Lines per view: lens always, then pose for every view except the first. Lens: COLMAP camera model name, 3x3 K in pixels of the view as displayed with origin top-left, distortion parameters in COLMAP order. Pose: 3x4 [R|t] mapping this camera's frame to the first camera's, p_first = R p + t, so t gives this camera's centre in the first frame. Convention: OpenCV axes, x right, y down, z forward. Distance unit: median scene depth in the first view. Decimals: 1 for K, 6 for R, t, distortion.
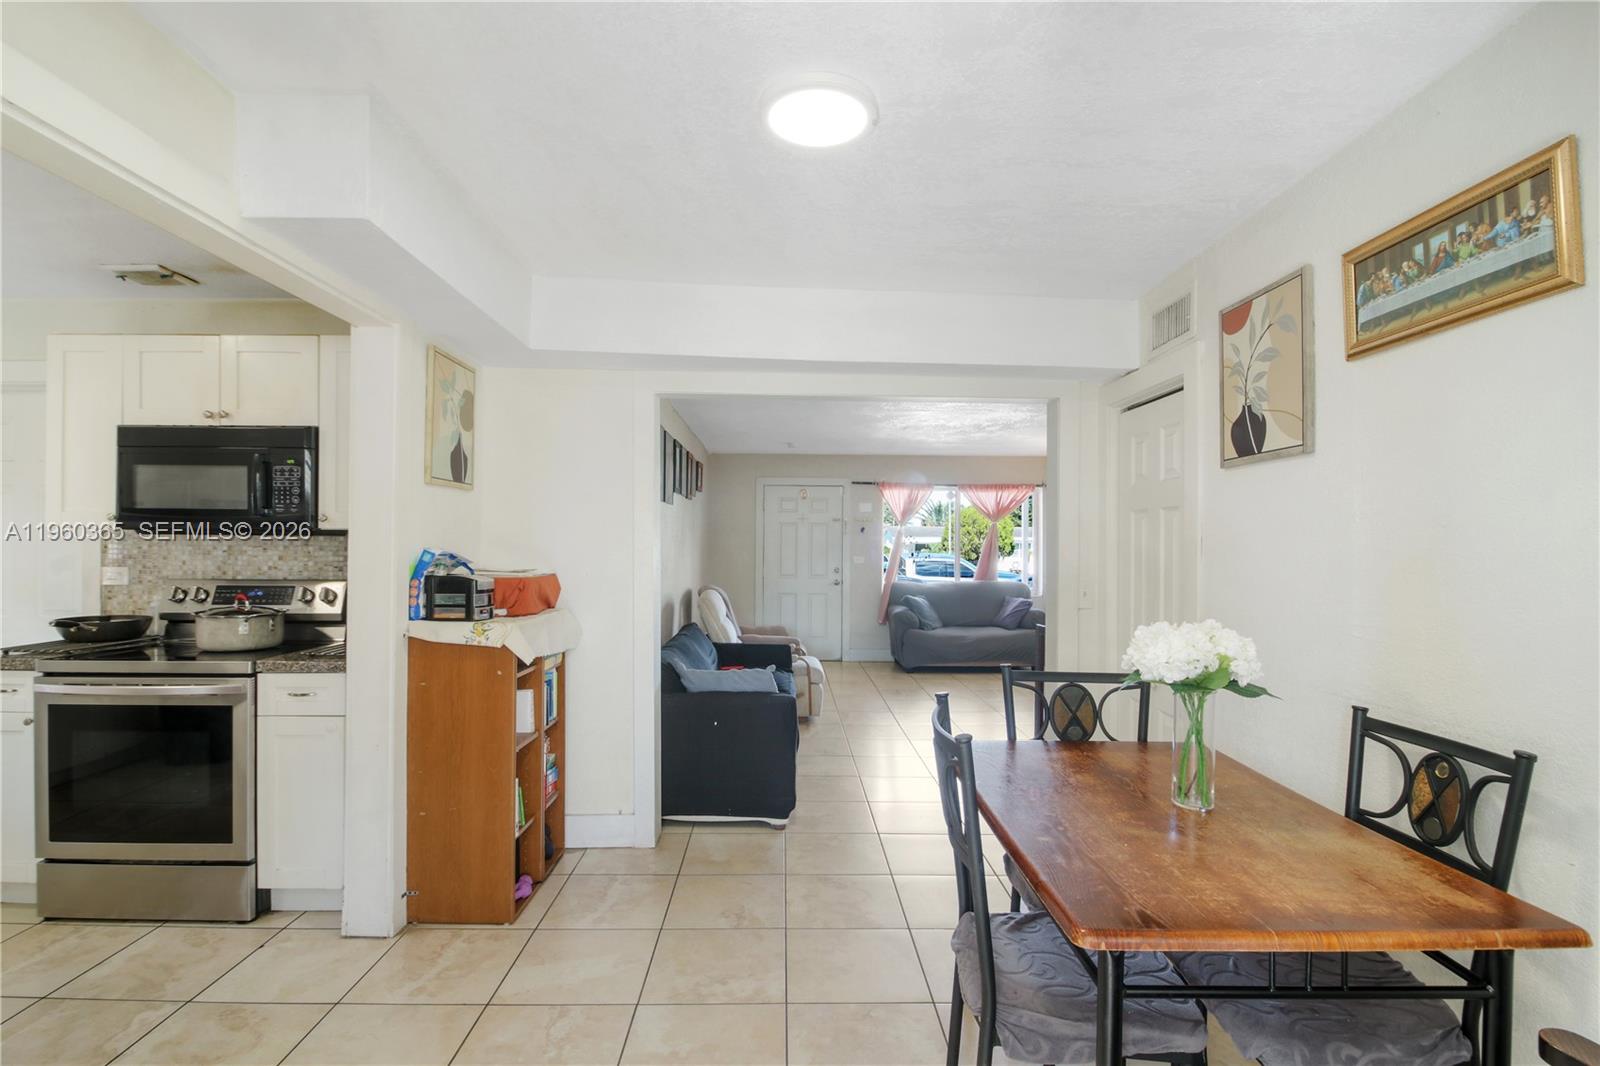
lens RADIAL K [[755.4, 0, 795.7], [0, 755.4, 544.9], [0, 0, 1]] dist [-0.003664, 0.000180]
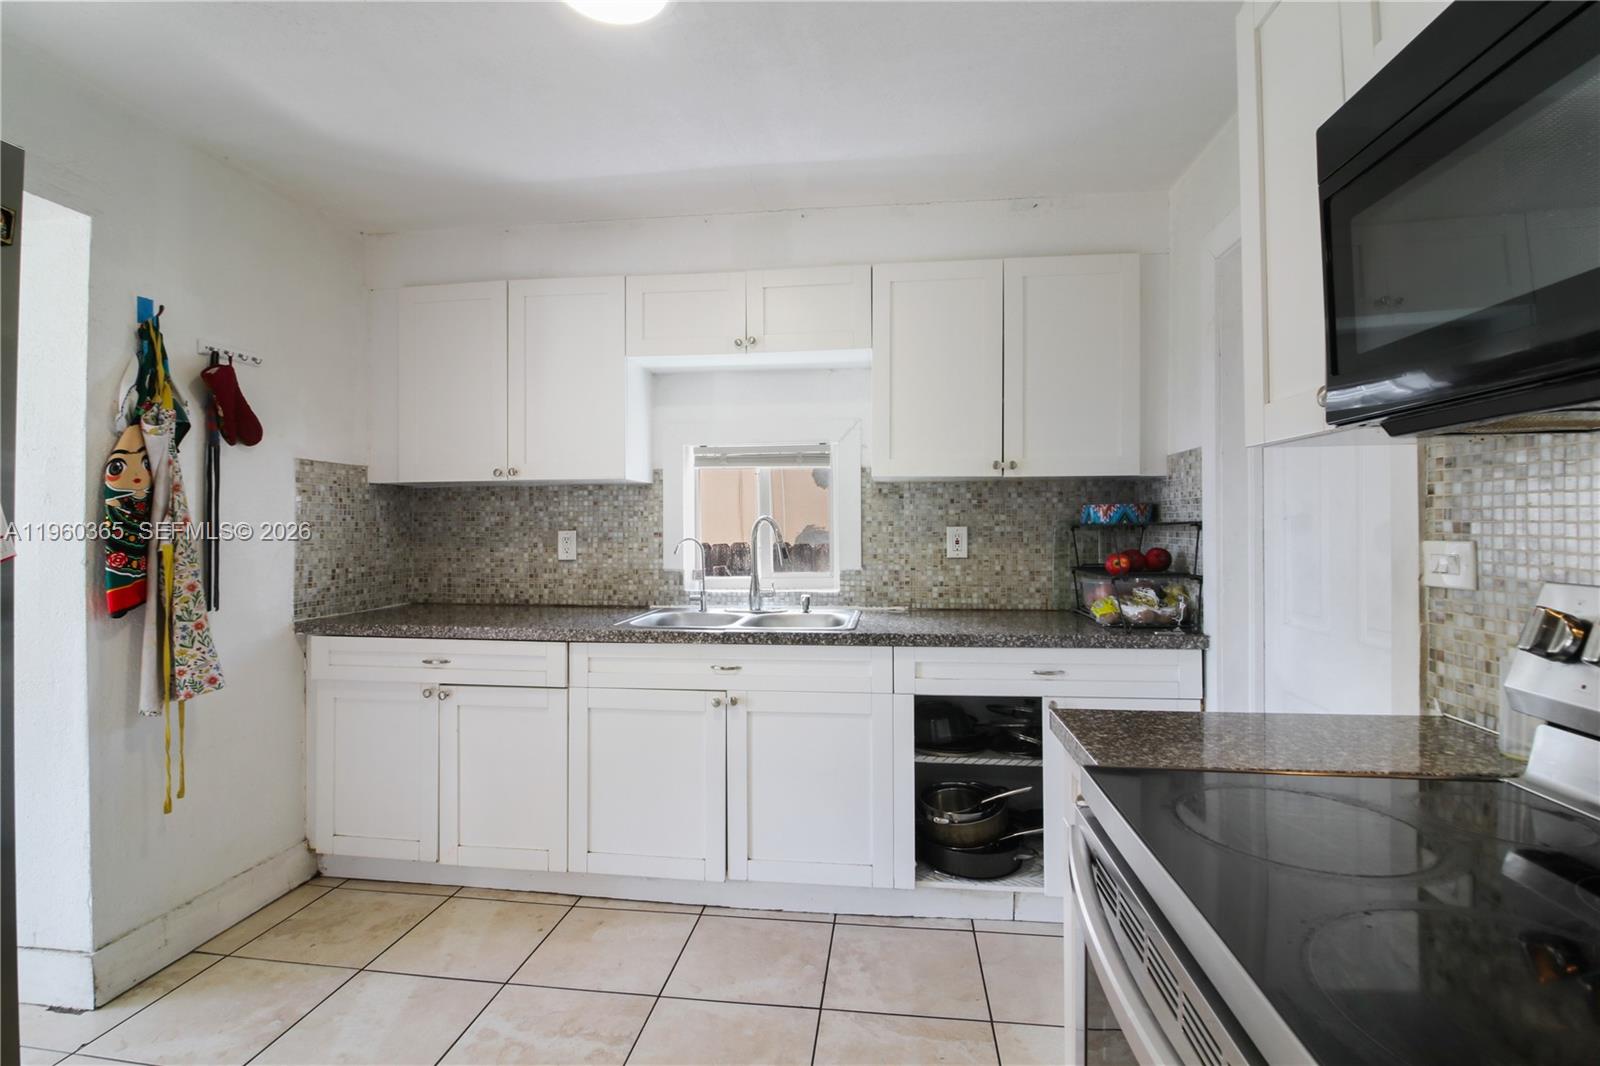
lens RADIAL K [[755.4, 0, 813.7], [0, 755.4, 515.6], [0, 0, 1]] dist [-0.003664, 0.000180]
pose [[-0.126391, -0.019008, -0.991798, -0.532411], [0.004701, 0.999794, -0.019761, 0.024983], [0.991969, -0.007160, -0.126276, 0.808395]]
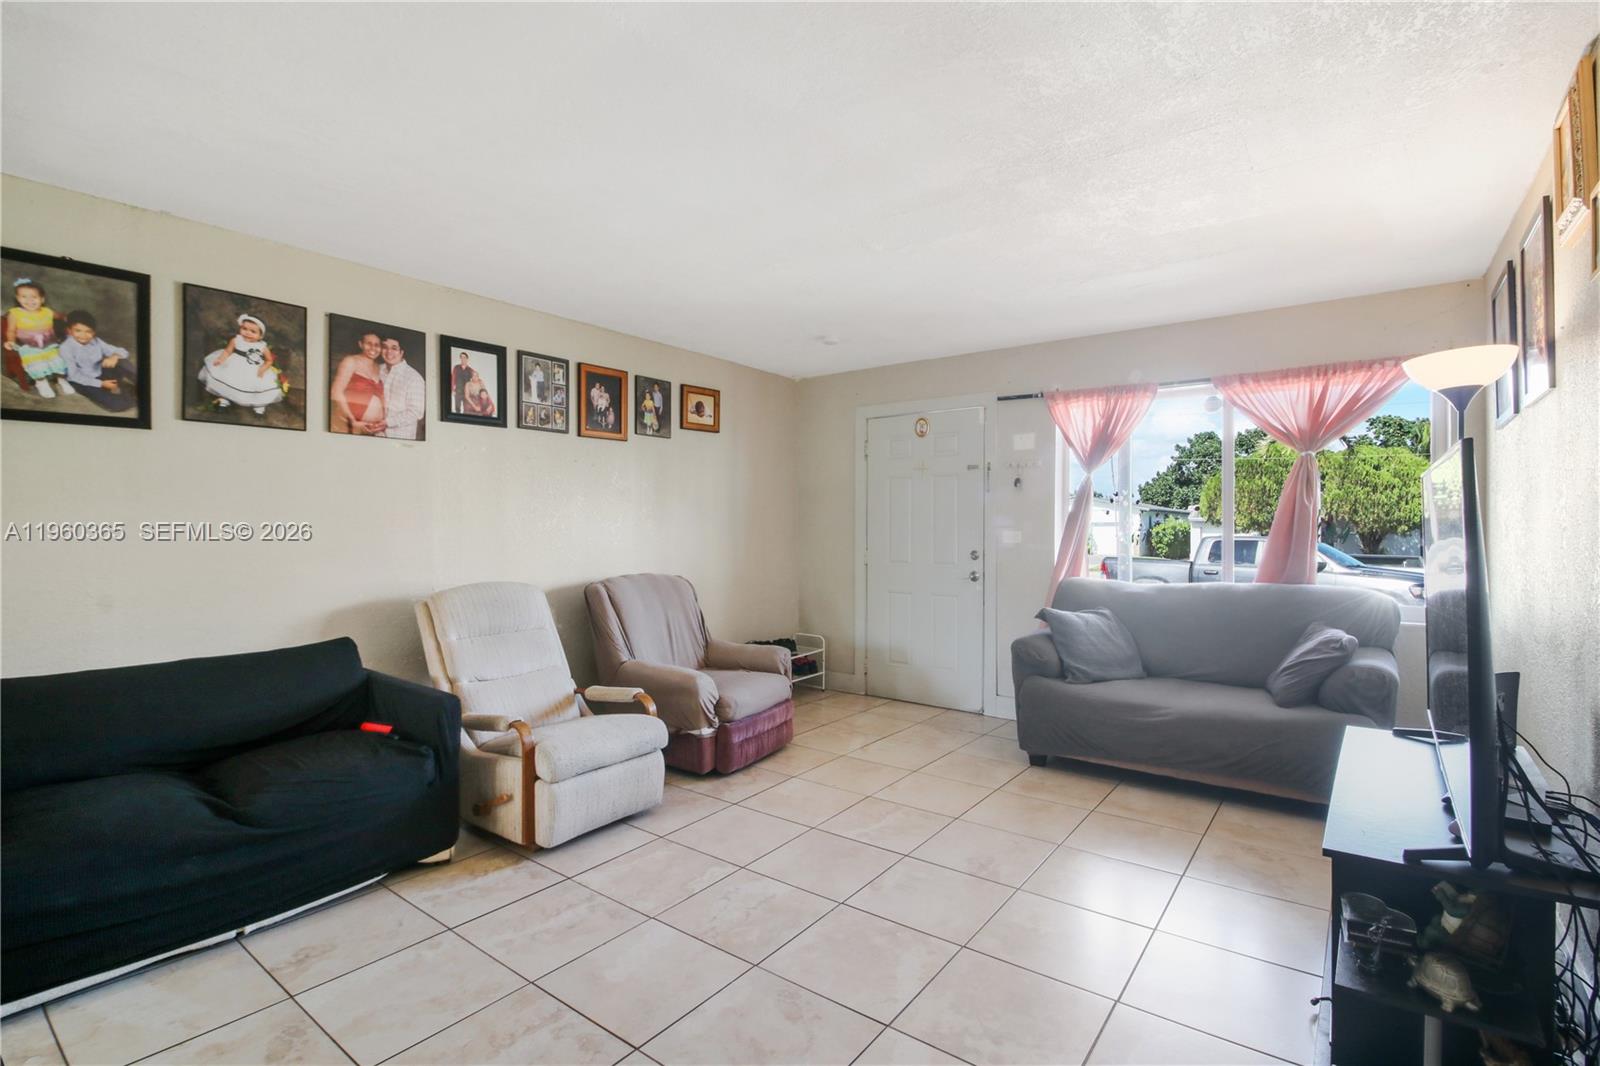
lens RADIAL K [[755.4, 0, 776.3], [0, 755.4, 531.6], [0, 0, 1]] dist [-0.003664, 0.000180]
pose [[0.770748, 0.001036, -0.637139, 0.935089], [0.002461, 0.999986, 0.004603, 0.039031], [0.637135, -0.005115, 0.770735, 1.432770]]
